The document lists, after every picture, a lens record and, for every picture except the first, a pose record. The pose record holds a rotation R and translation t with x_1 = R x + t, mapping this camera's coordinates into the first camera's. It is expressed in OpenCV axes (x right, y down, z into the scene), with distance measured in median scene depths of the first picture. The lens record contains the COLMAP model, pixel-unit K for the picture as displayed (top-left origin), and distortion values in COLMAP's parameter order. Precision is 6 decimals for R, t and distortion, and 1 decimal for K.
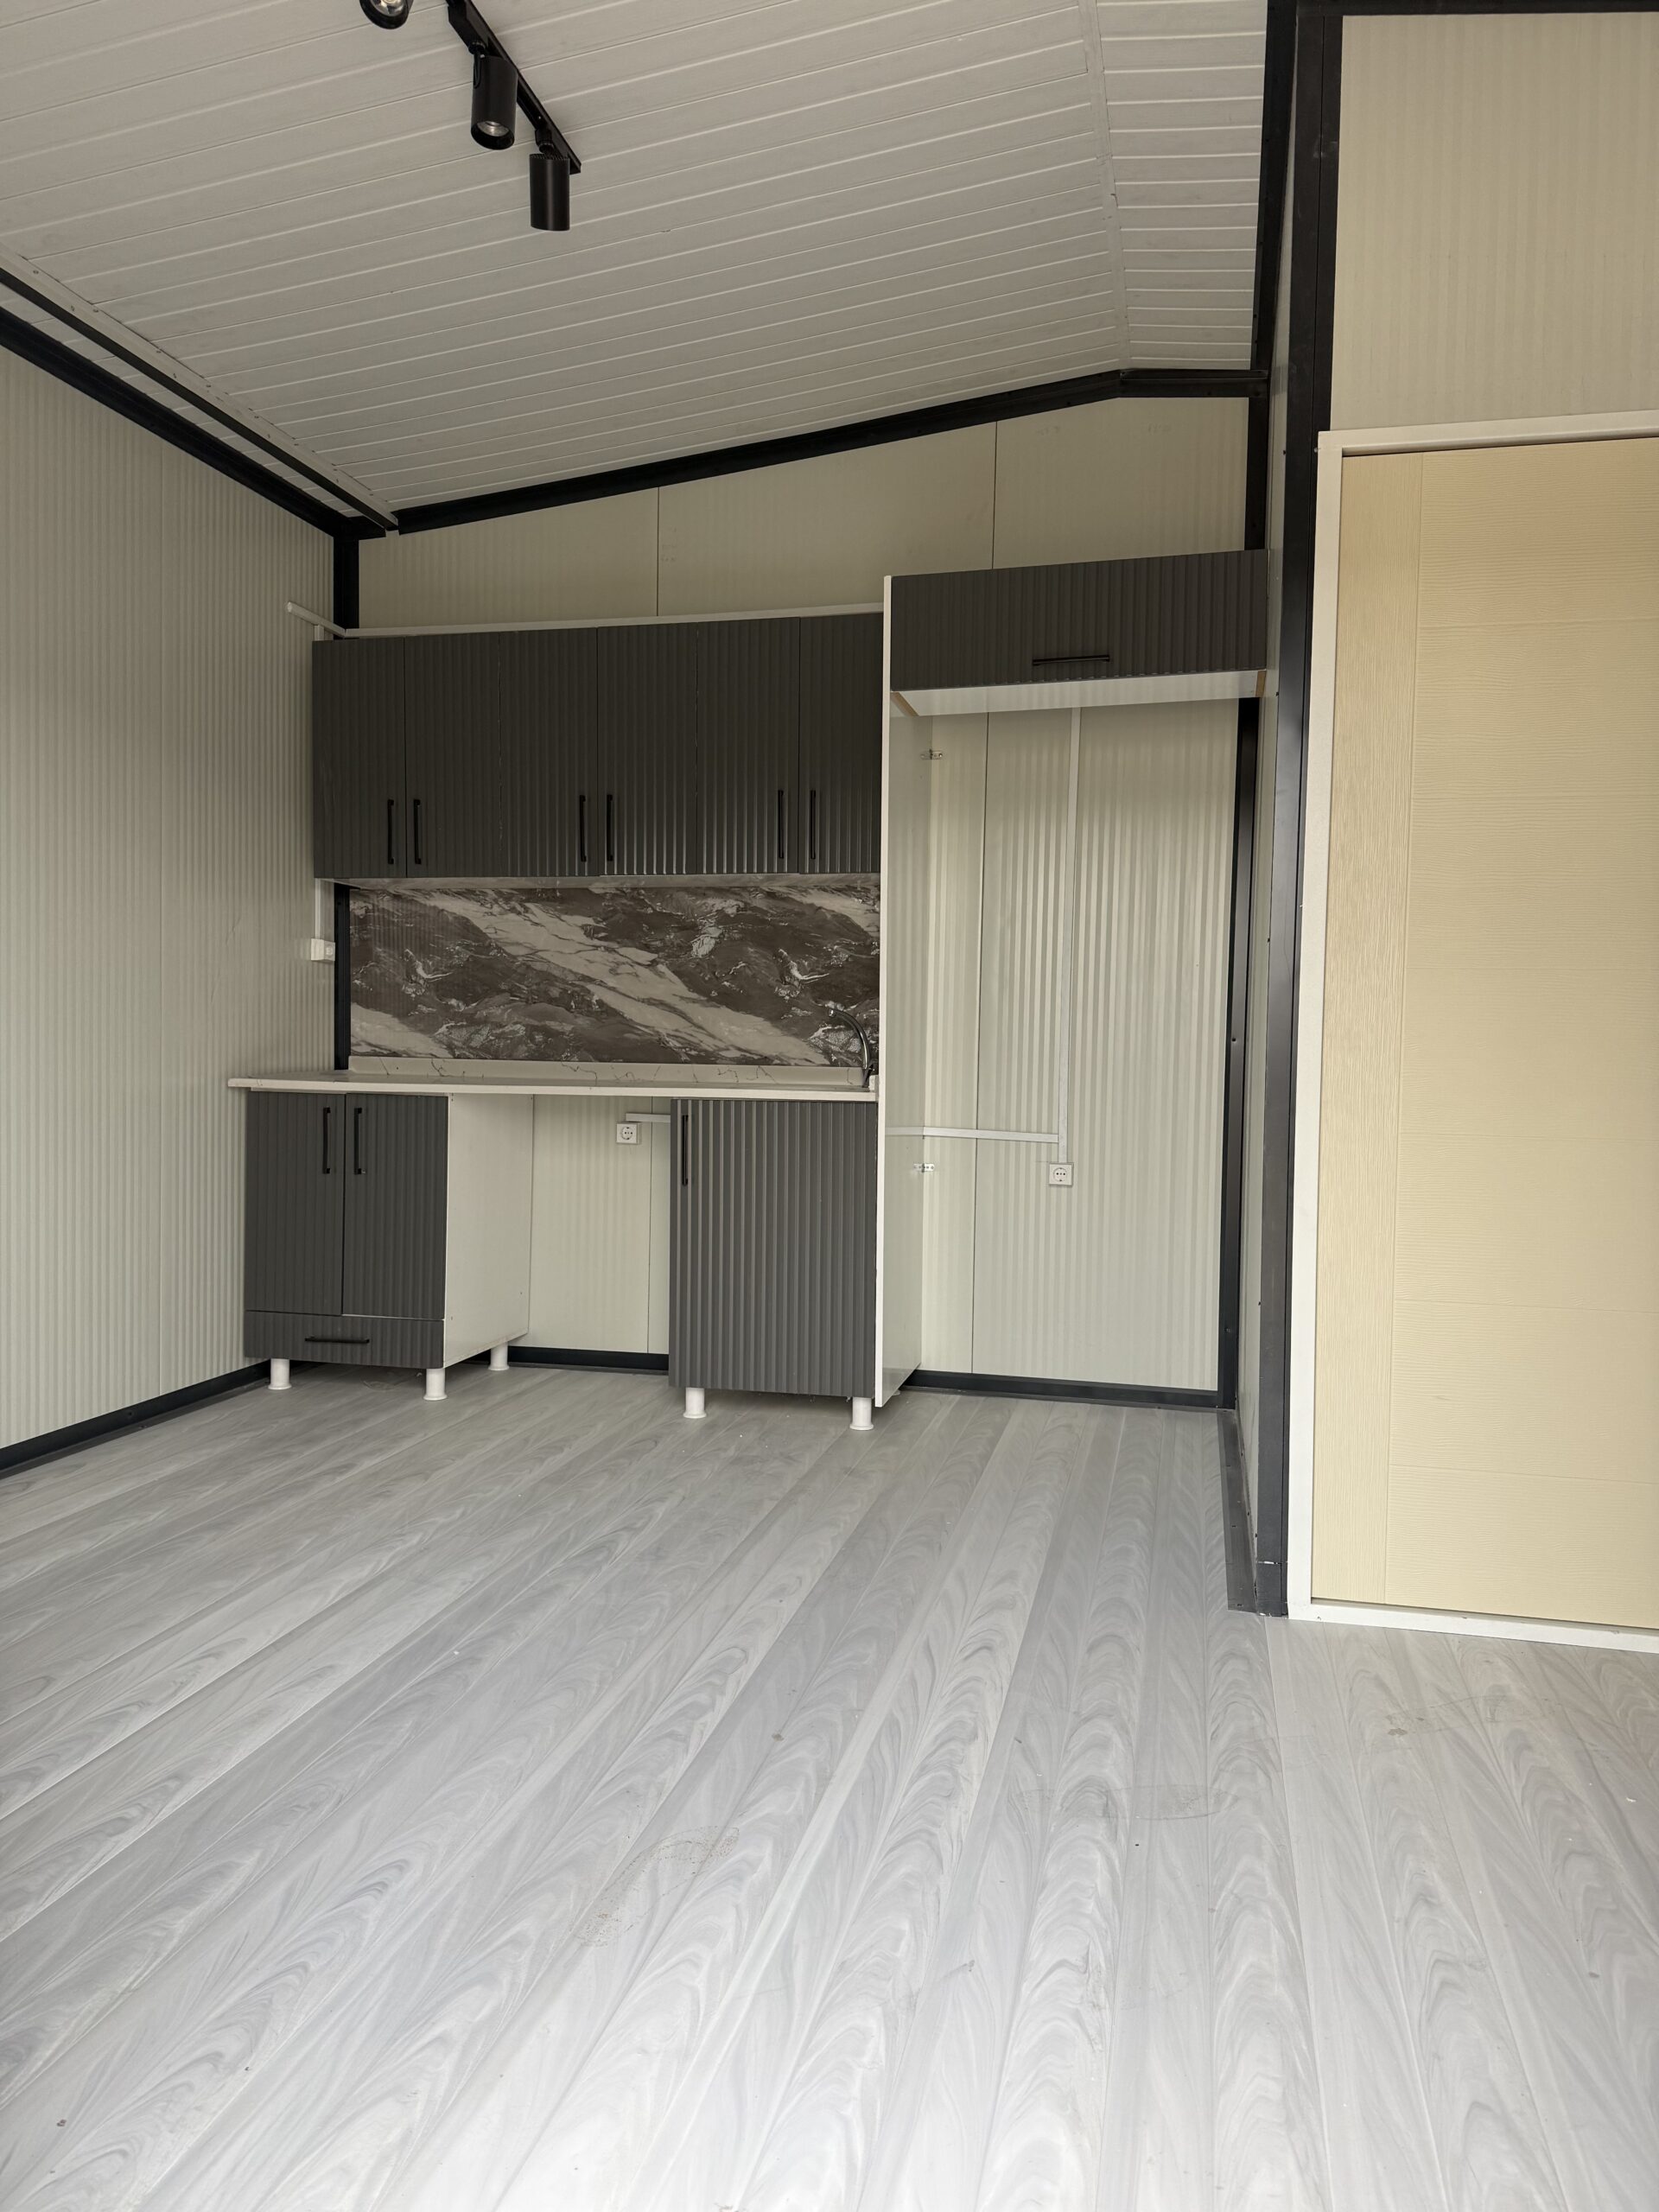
lens RADIAL K [[1564.1, 0, 829.7], [0, 1564.1, 1114.6], [0, 0, 1]] dist [0.087340, -0.111923]
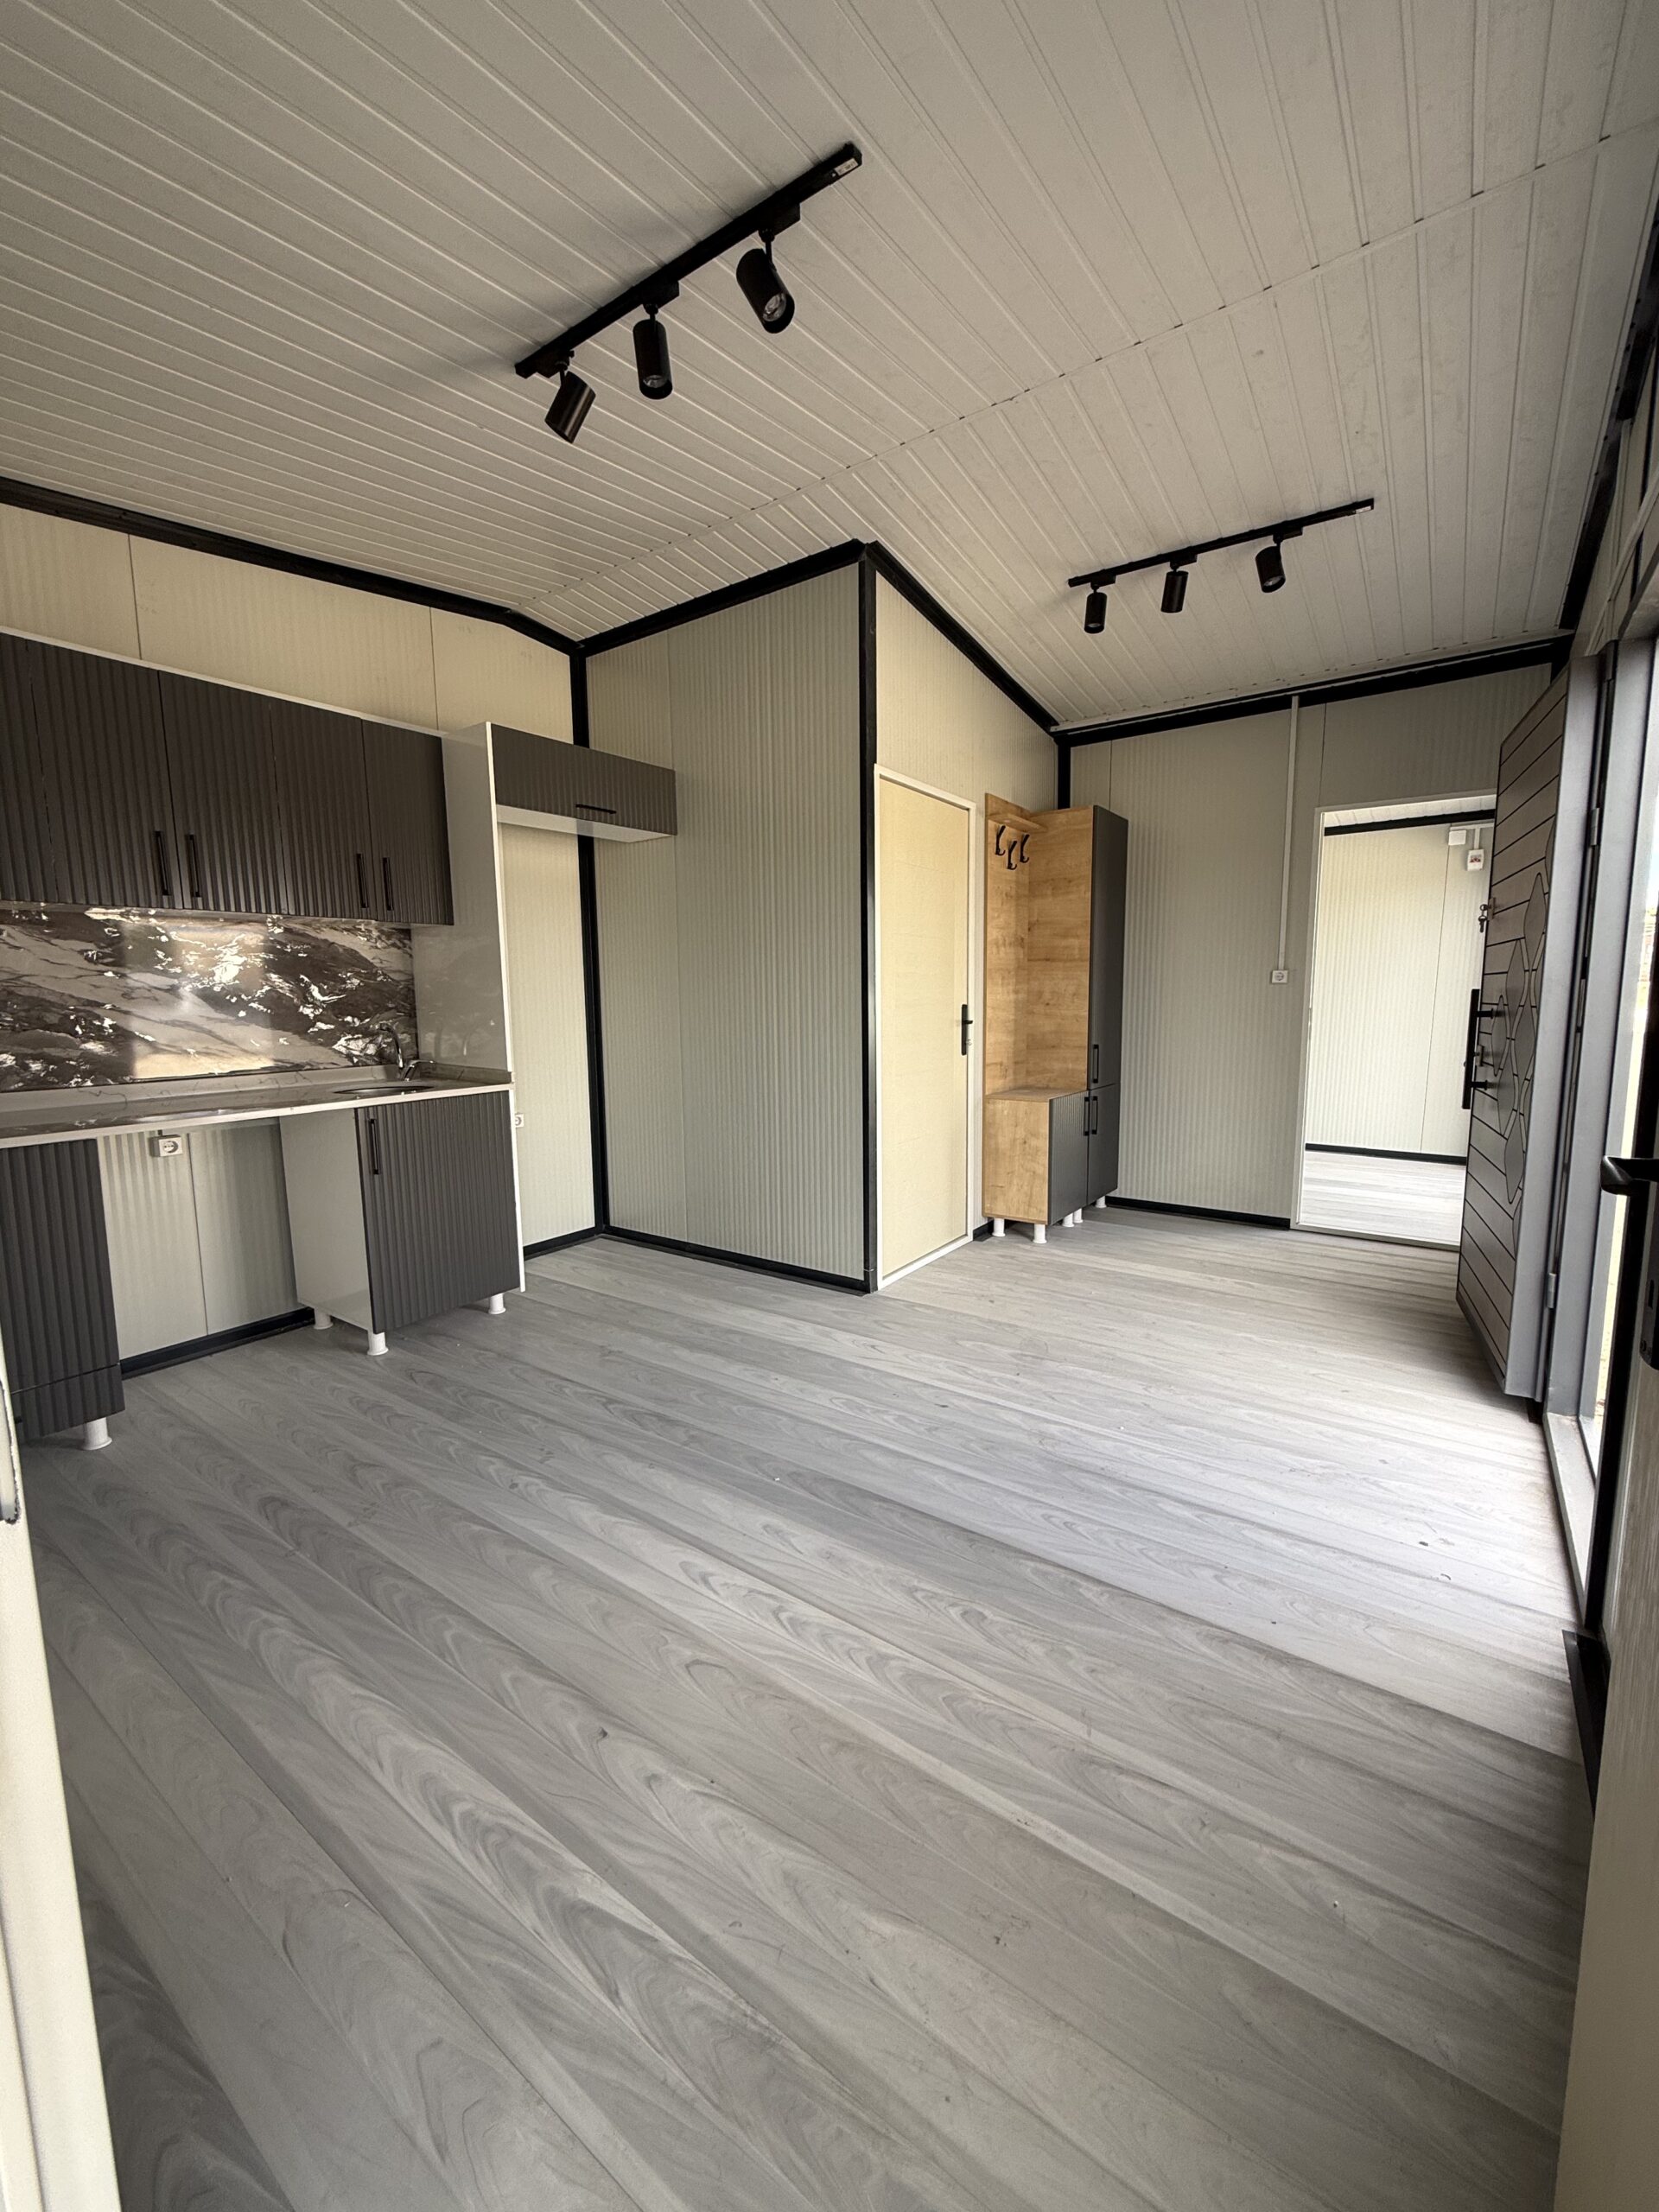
lens RADIAL K [[881.5, 0, 827.5], [0, 881.5, 1101.8], [0, 0, 1]] dist [0.001880, -0.000293]
pose [[0.393954, -0.127387, 0.910260, -0.513015], [0.083102, 0.991230, 0.102752, -0.044700], [-0.915366, 0.035164, 0.401085, 0.352081]]
